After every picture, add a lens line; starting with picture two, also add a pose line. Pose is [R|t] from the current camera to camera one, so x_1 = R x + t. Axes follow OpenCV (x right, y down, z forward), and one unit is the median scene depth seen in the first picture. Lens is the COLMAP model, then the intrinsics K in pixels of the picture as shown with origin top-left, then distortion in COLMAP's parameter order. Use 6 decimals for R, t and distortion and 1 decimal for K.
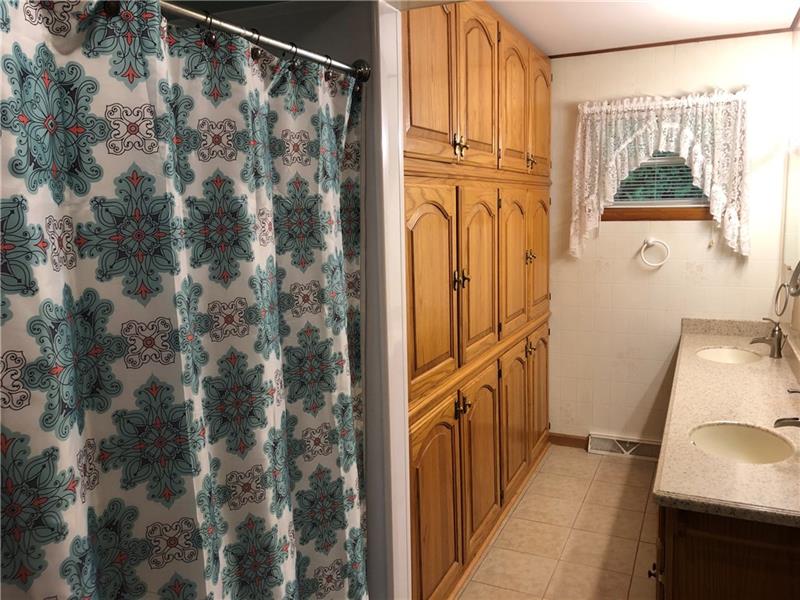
lens RADIAL K [[656.2, 0, 398.5], [0, 656.2, 294.6], [0, 0, 1]] dist [0.027118, -0.020773]
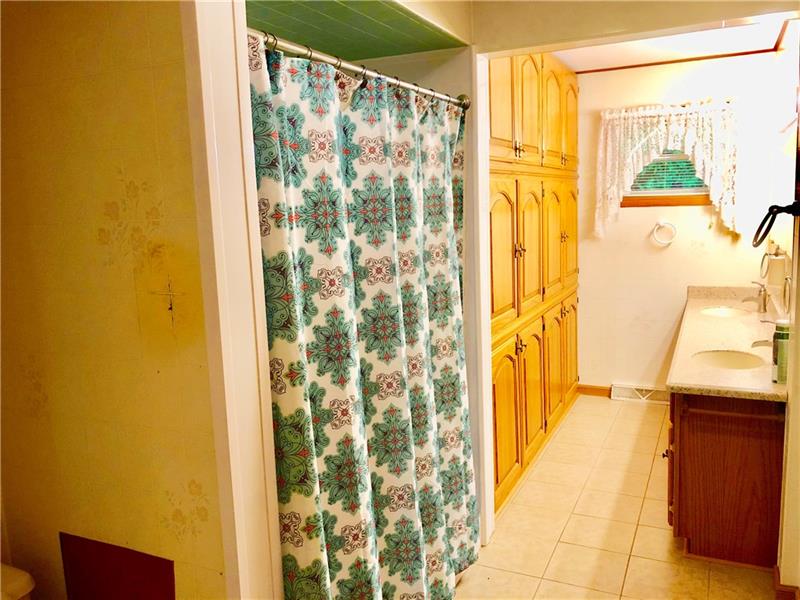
lens RADIAL K [[656.2, 0, 398.9], [0, 656.2, 295.2], [0, 0, 1]] dist [0.027118, -0.020773]
pose [[0.999851, -0.011993, -0.012388, -0.103977], [0.012078, 0.999904, 0.006756, 0.043795], [0.012306, -0.006905, 0.999900, -0.262193]]
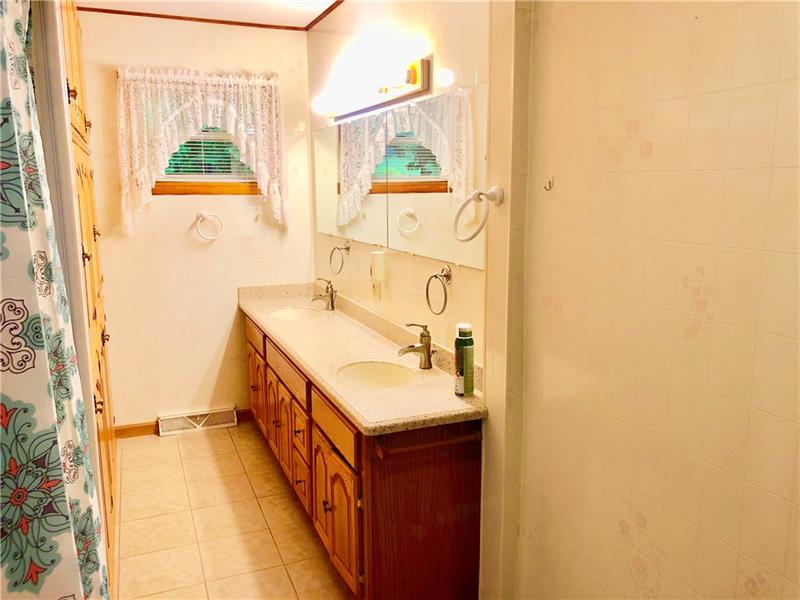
lens RADIAL K [[656.2, 0, 397.7], [0, 656.2, 294.7], [0, 0, 1]] dist [0.027118, -0.020773]
pose [[0.677090, -0.103196, 0.728629, -0.194458], [0.088153, 0.994363, 0.058915, 0.009027], [-0.730601, 0.024340, 0.682371, 0.103619]]
